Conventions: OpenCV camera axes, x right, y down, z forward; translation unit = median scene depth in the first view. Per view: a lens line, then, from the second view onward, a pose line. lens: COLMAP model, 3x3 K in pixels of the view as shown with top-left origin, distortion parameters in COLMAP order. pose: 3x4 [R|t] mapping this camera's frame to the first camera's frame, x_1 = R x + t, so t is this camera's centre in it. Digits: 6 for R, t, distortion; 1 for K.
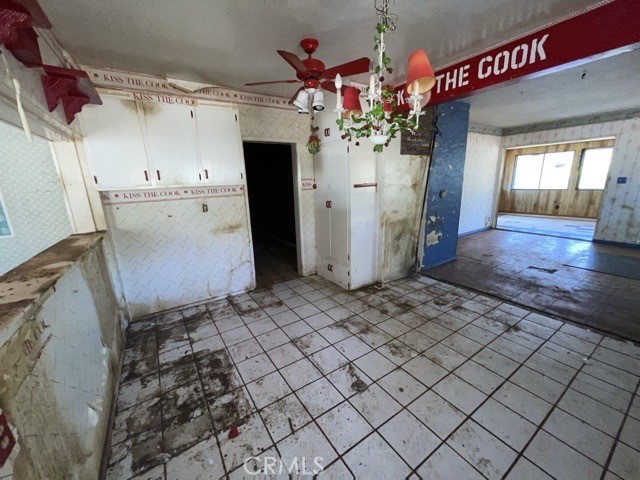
lens RADIAL K [[255.0, 0, 319.7], [0, 255.0, 238.7], [0, 0, 1]] dist [-0.001585, 0.000054]
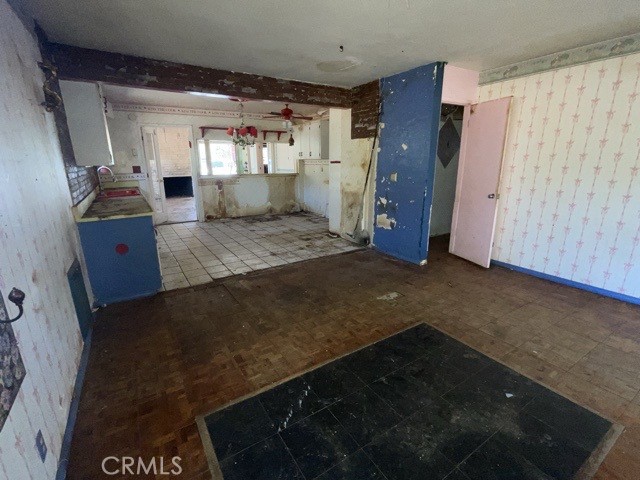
lens RADIAL K [[297.5, 0, 318.7], [0, 297.5, 241.9], [0, 0, 1]] dist [0.001532, 0.000608]
pose [[-0.001605, 0.298088, -0.954537, 2.151803], [-0.225510, 0.929842, 0.290756, -0.282574], [0.974240, 0.215724, 0.065729, 0.969962]]
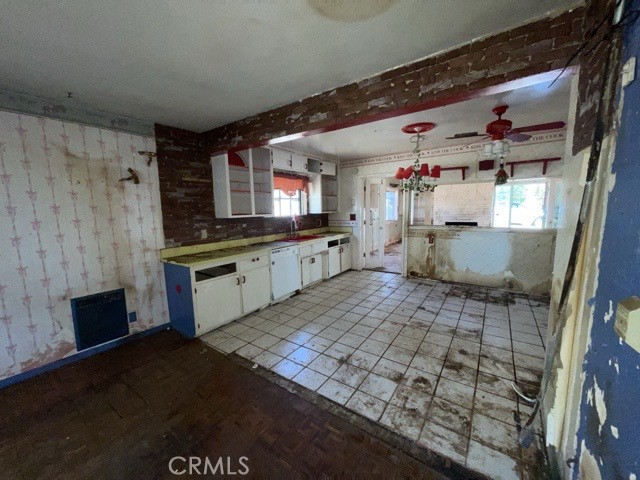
lens RADIAL K [[255.0, 0, 319.8], [0, 255.0, 239.5], [0, 0, 1]] dist [-0.001585, 0.000054]
pose [[-0.926375, 0.099797, -0.363140, 0.993019], [-0.035903, 0.936457, 0.348941, -0.377450], [0.374888, 0.336288, -0.863927, 1.425577]]
